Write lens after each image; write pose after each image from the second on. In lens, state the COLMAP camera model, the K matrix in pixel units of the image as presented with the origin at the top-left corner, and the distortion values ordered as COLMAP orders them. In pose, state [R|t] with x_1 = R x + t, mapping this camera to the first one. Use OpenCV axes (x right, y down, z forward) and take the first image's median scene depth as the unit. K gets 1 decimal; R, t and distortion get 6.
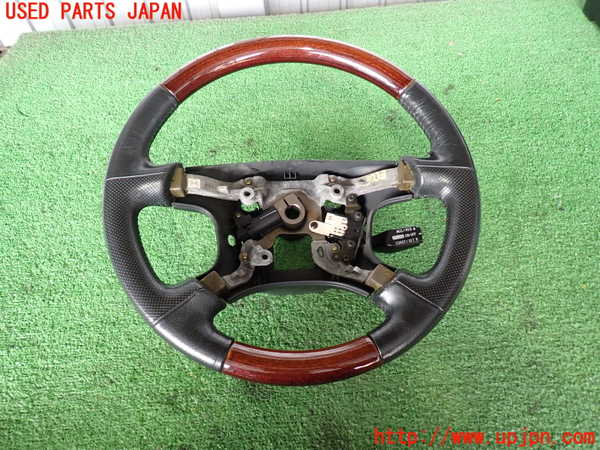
lens RADIAL K [[441.3, 0, 299.2], [0, 441.3, 225.9], [0, 0, 1]] dist [0.007369, 0.003120]
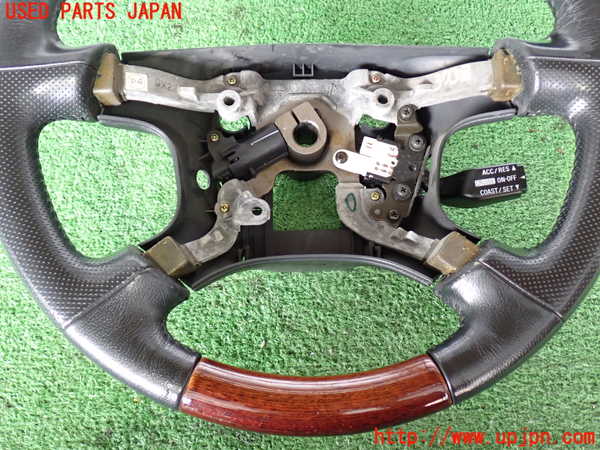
lens RADIAL K [[618.2, 0, 301.8], [0, 618.2, 226.5], [0, 0, 1]] dist [0.014499, 0.000000]
pose [[0.999451, 0.024117, -0.022733, 0.001711], [-0.020787, 0.990385, 0.136770, -0.023570], [0.025812, -0.136223, 0.990342, 0.173563]]
